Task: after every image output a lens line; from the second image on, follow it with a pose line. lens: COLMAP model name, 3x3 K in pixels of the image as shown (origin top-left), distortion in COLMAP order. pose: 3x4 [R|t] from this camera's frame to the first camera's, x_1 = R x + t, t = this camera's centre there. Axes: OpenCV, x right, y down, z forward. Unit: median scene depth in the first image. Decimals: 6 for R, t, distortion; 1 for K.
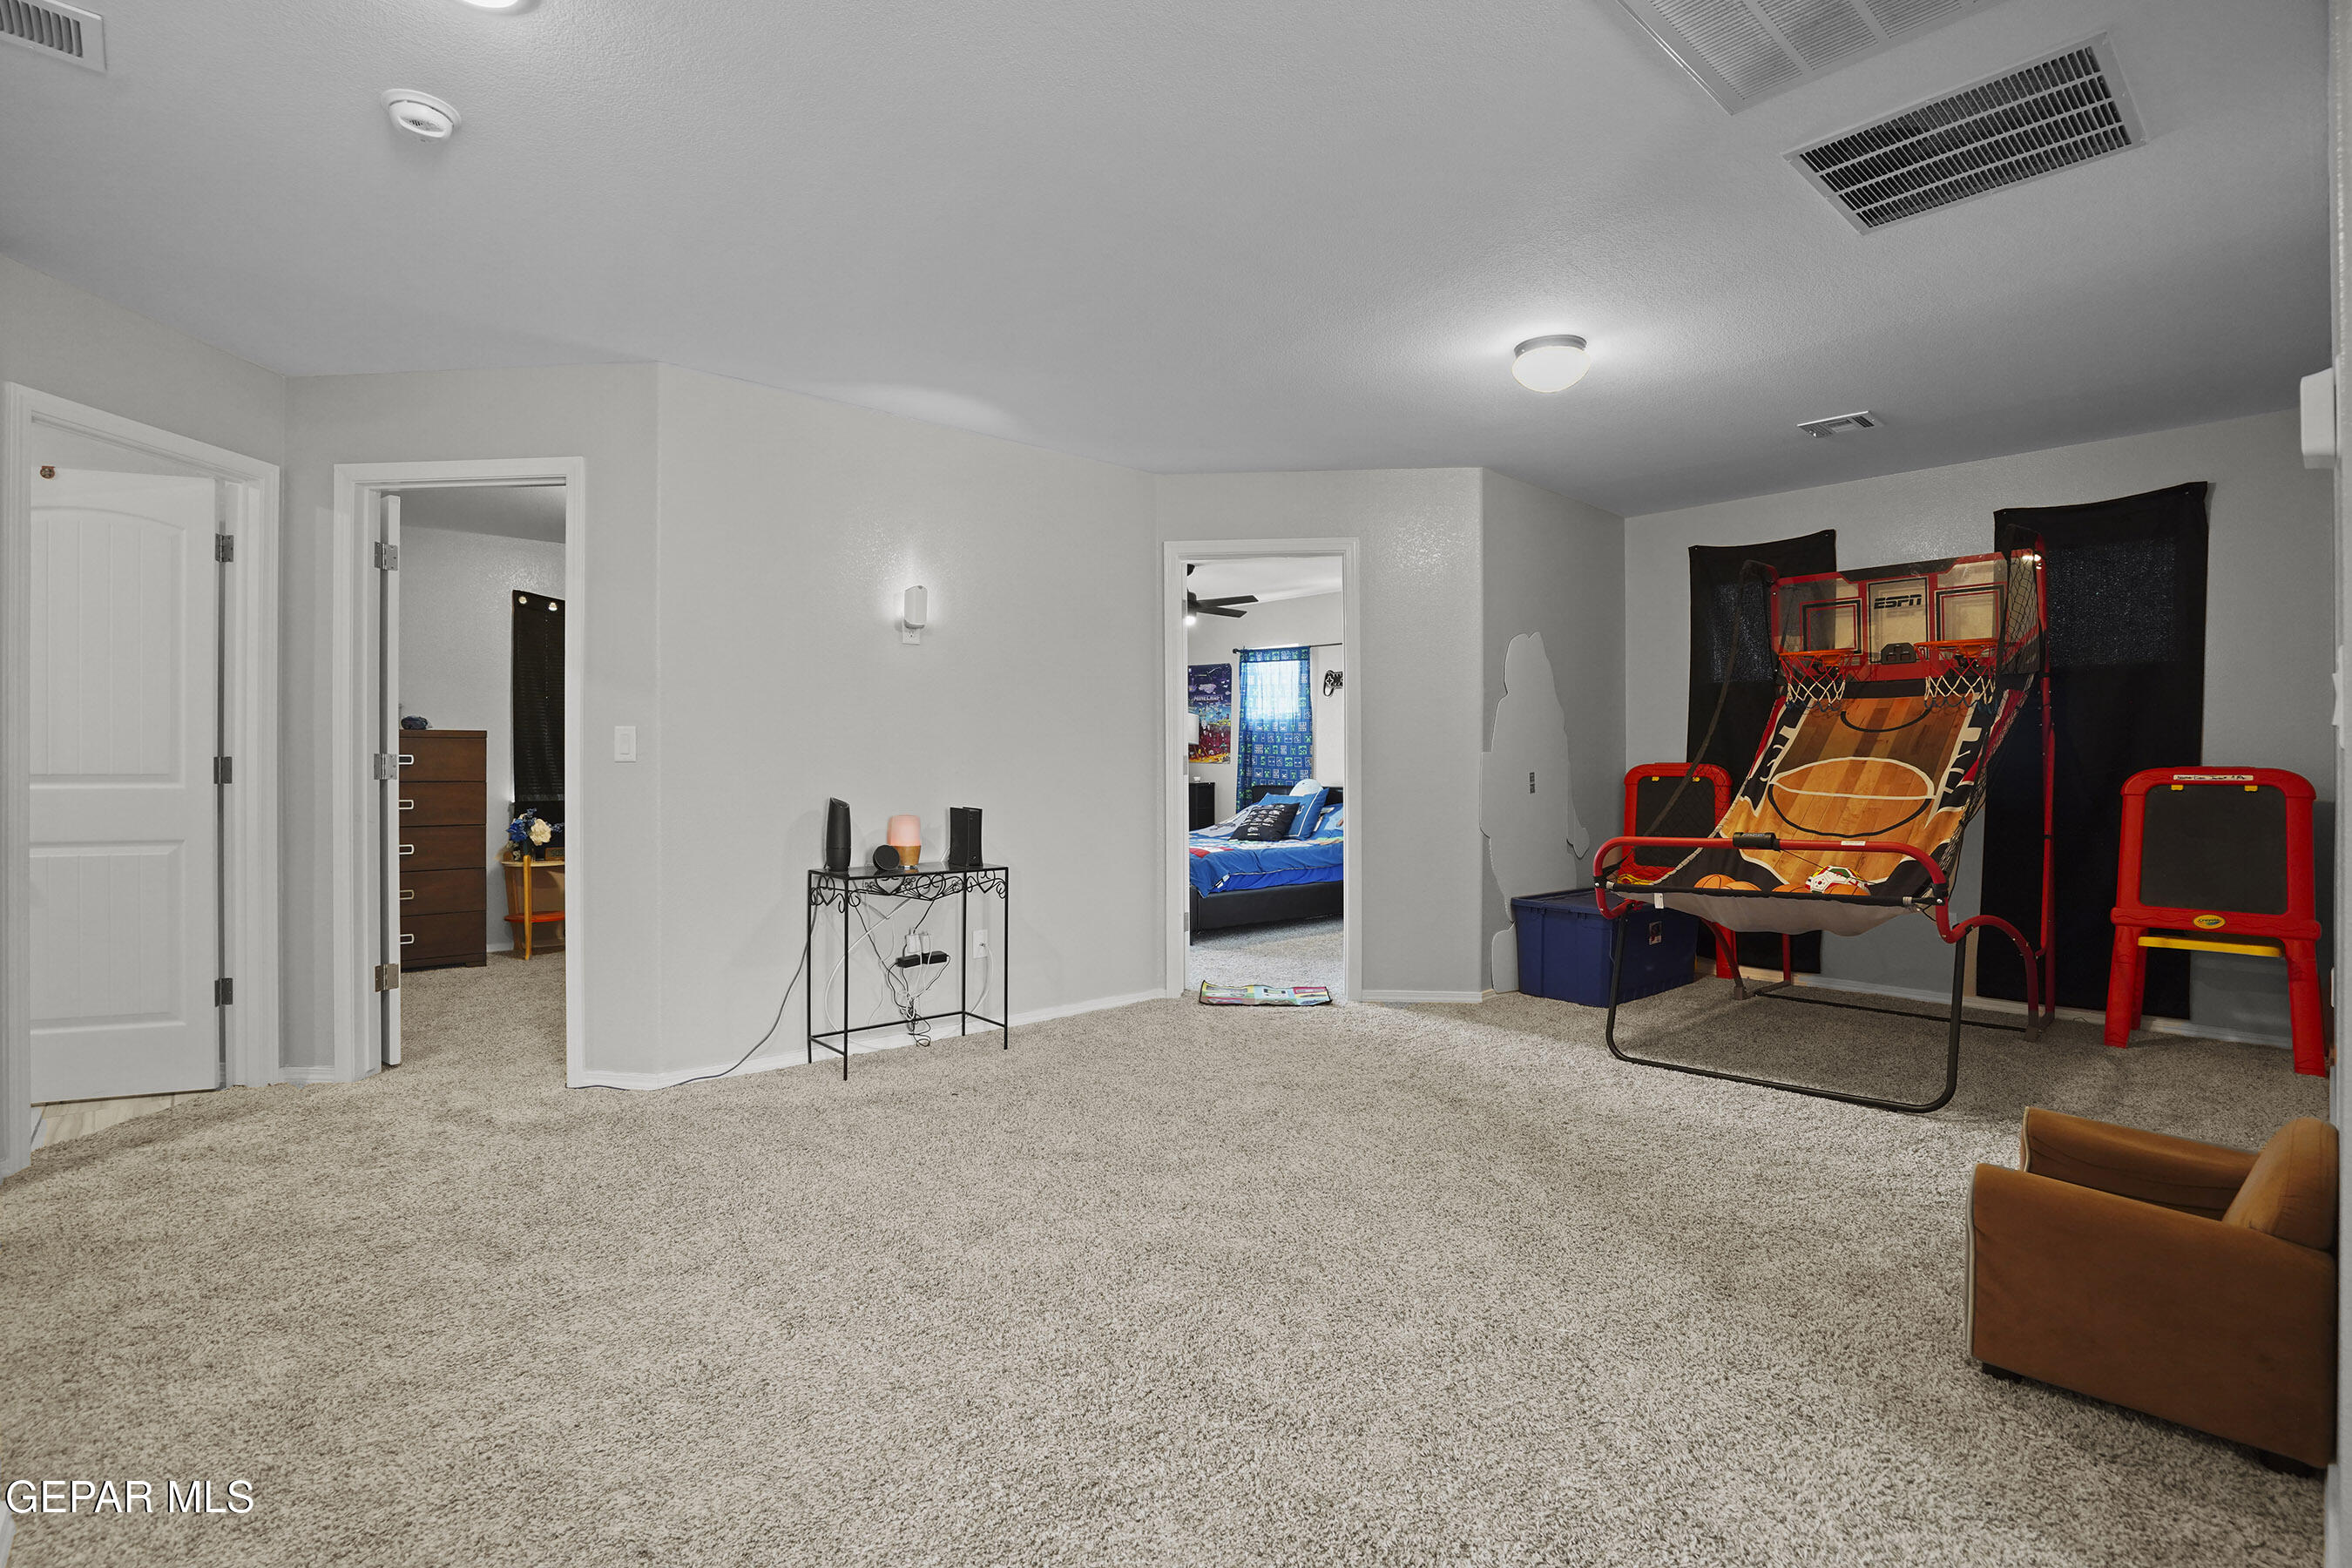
lens RADIAL K [[1101.6, 0, 1169.8], [0, 1101.6, 767.3], [0, 0, 1]] dist [-0.046844, 0.013474]
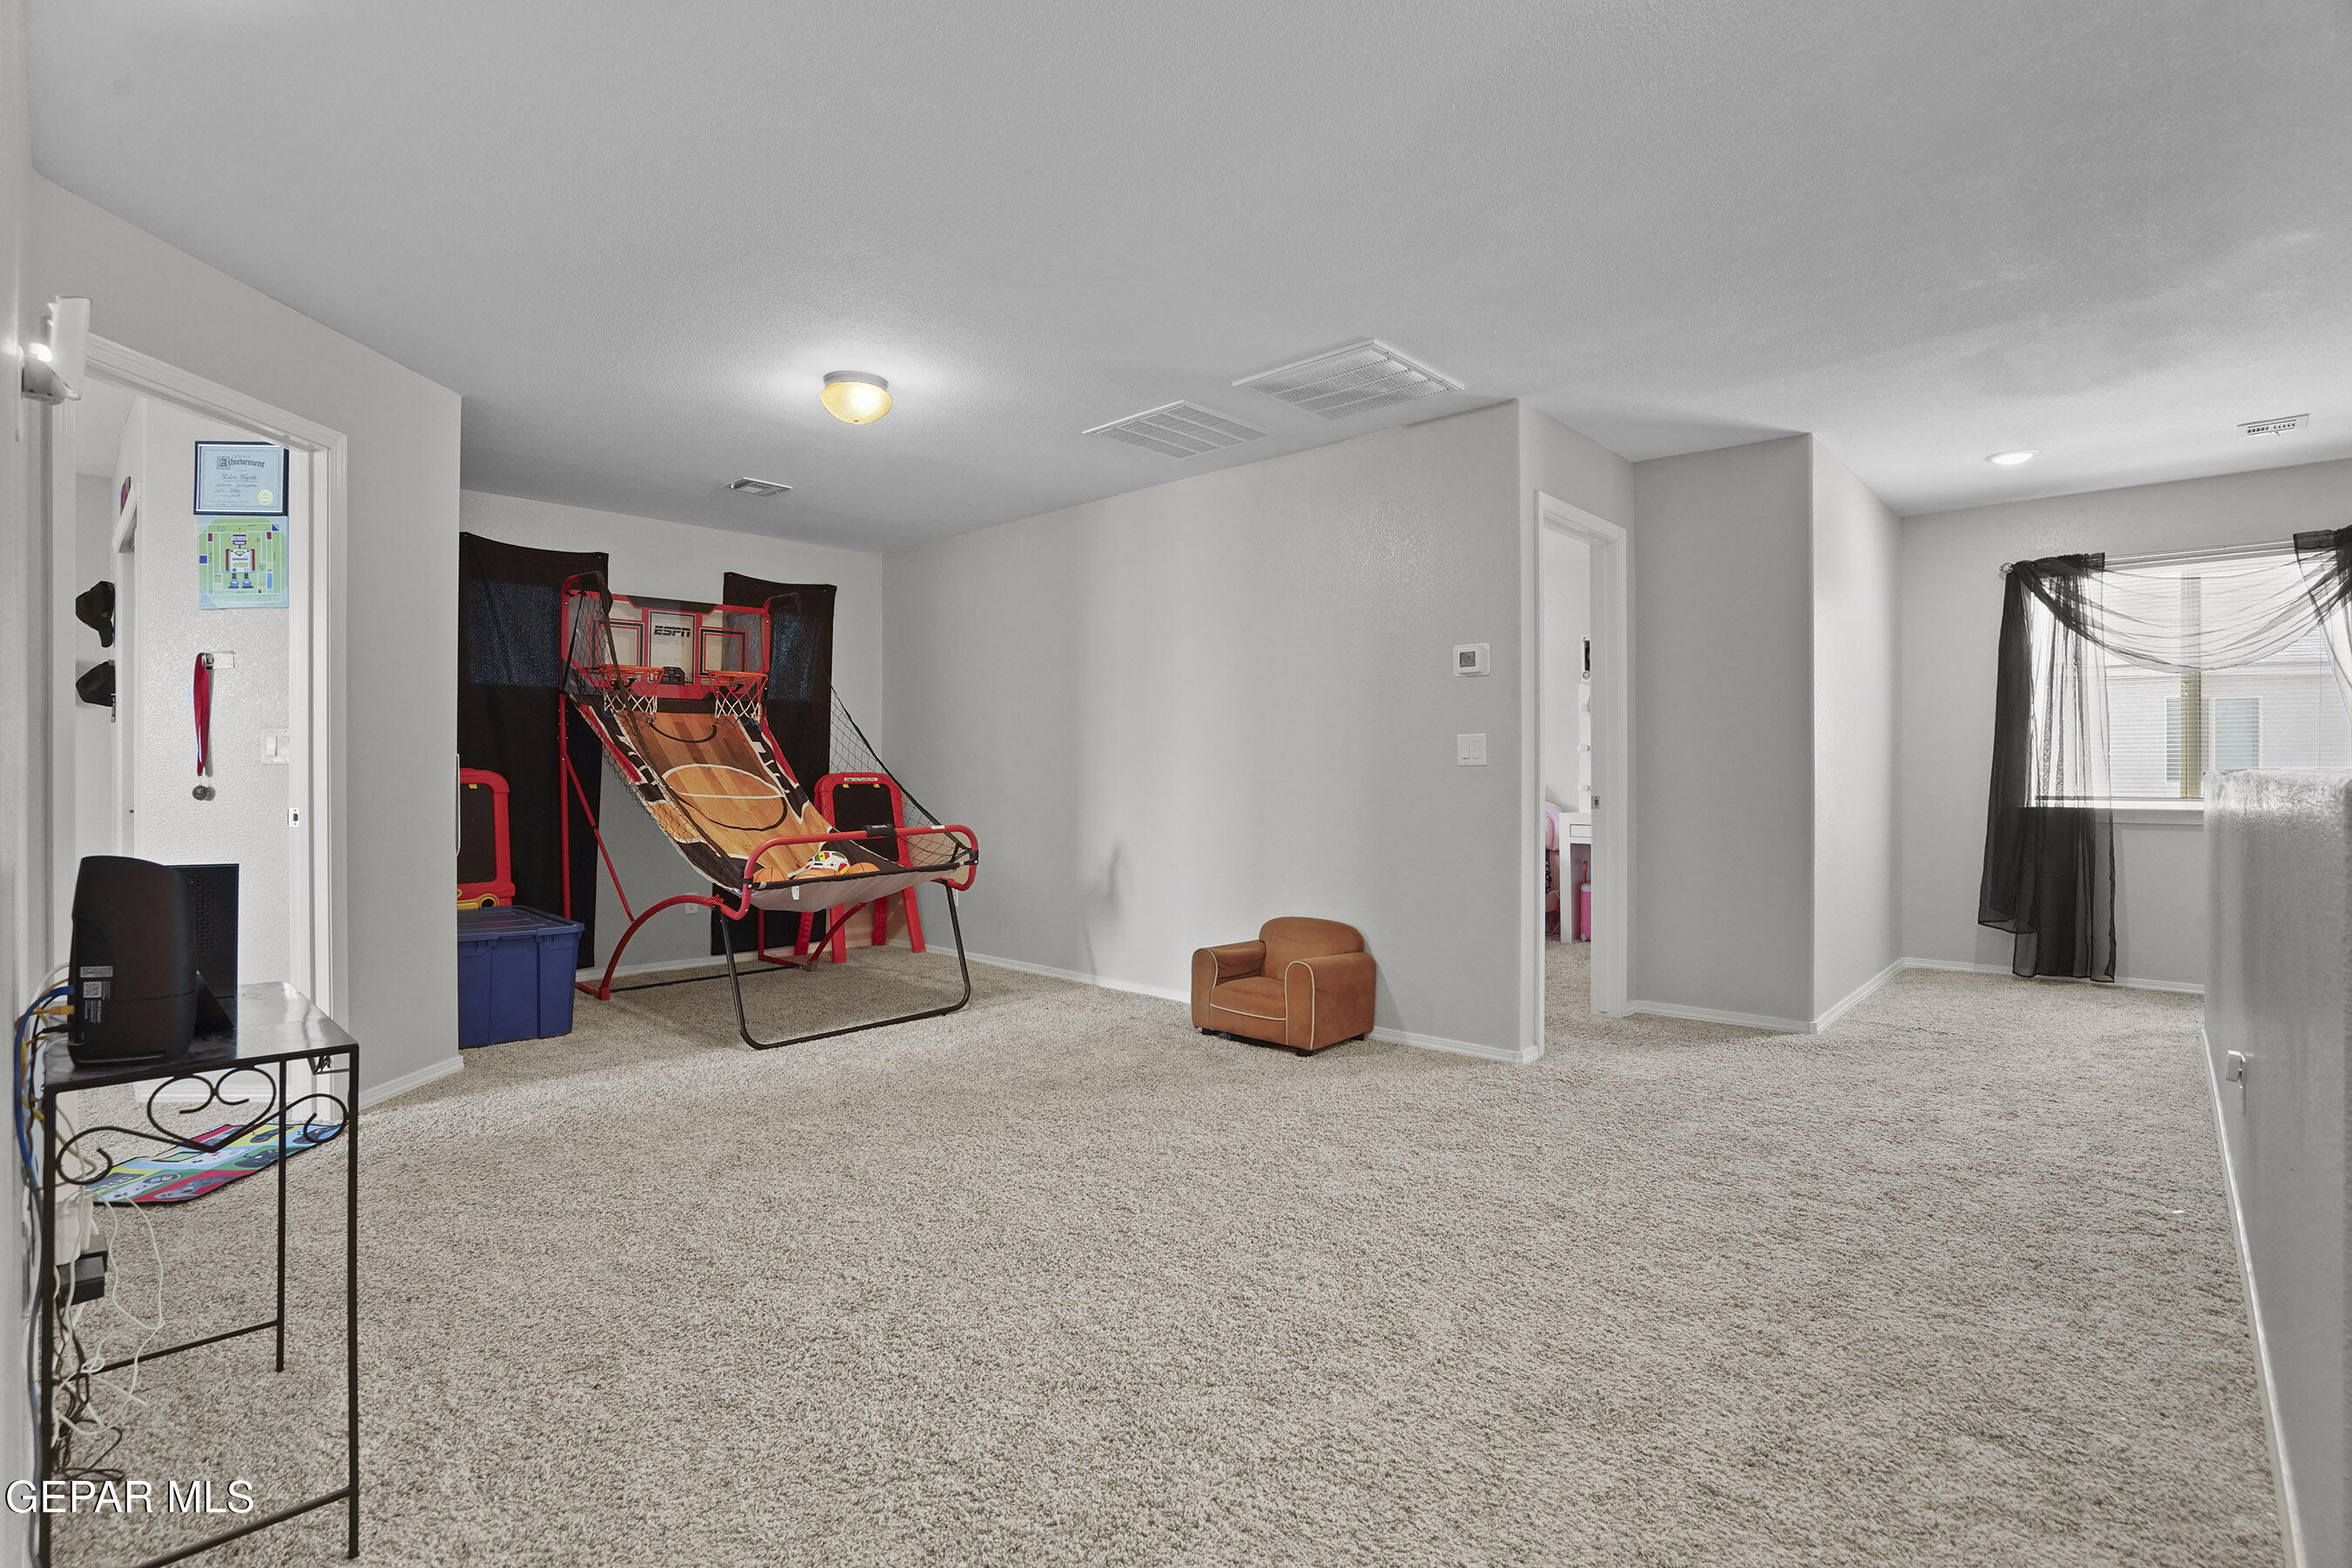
lens RADIAL K [[1101.6, 0, 1184.5], [0, 1101.6, 772.0], [0, 0, 1]] dist [-0.046844, 0.013474]
pose [[-0.080099, -0.002085, 0.996785, -0.559929], [-0.005597, 0.999983, 0.001642, -0.005941], [-0.996771, -0.005448, -0.080109, 0.556380]]
